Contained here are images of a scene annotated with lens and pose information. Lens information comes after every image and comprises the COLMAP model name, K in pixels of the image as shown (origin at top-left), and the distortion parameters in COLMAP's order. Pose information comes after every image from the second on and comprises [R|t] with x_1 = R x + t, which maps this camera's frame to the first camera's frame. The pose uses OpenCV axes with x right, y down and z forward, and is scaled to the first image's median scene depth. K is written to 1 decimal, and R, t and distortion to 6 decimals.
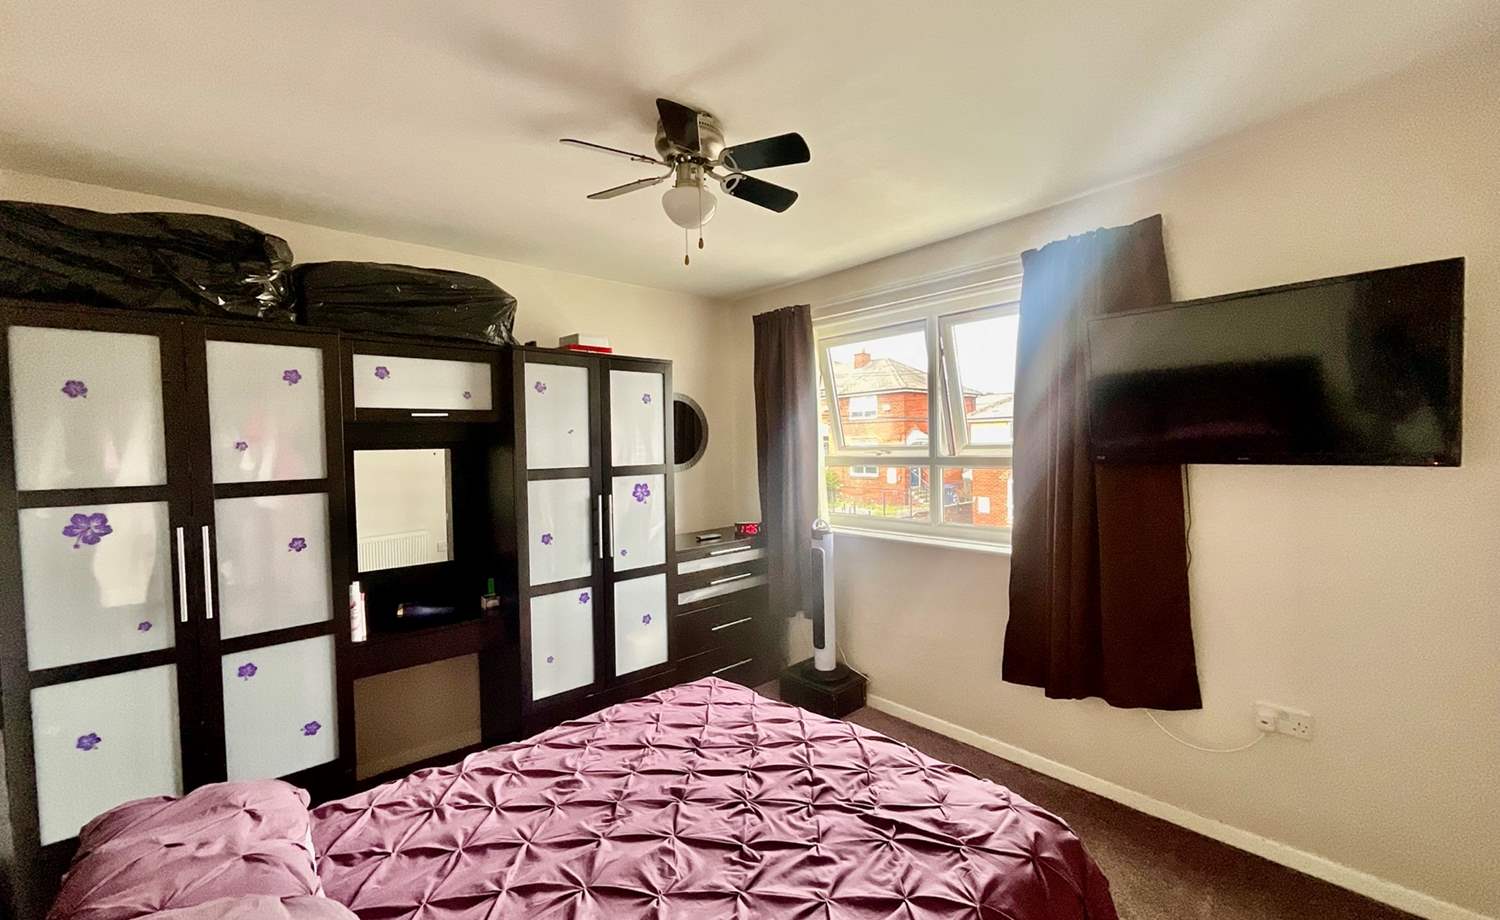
lens RADIAL K [[601.4, 0, 745.4], [0, 601.4, 466.2], [0, 0, 1]] dist [-0.020156, -0.000014]
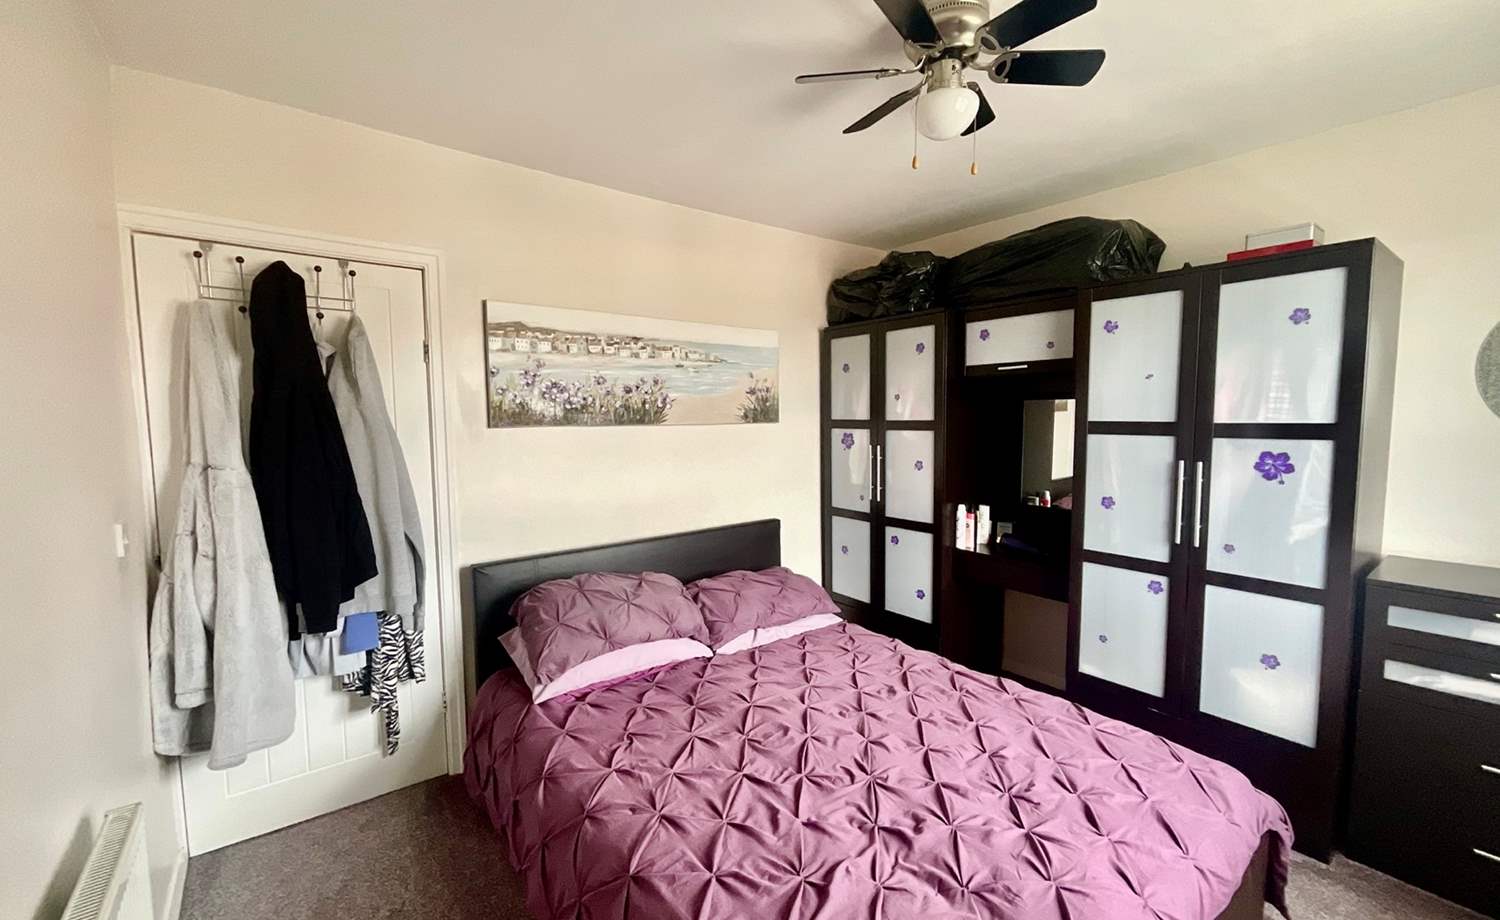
lens RADIAL K [[612.7, 0, 752.1], [0, 612.7, 460.8], [0, 0, 1]] dist [-0.000995, -0.000114]
pose [[-0.085961, 0.109061, -0.990311, 0.602238], [-0.013184, 0.993779, 0.110588, -0.031076], [0.996211, 0.022562, -0.083988, 0.572241]]
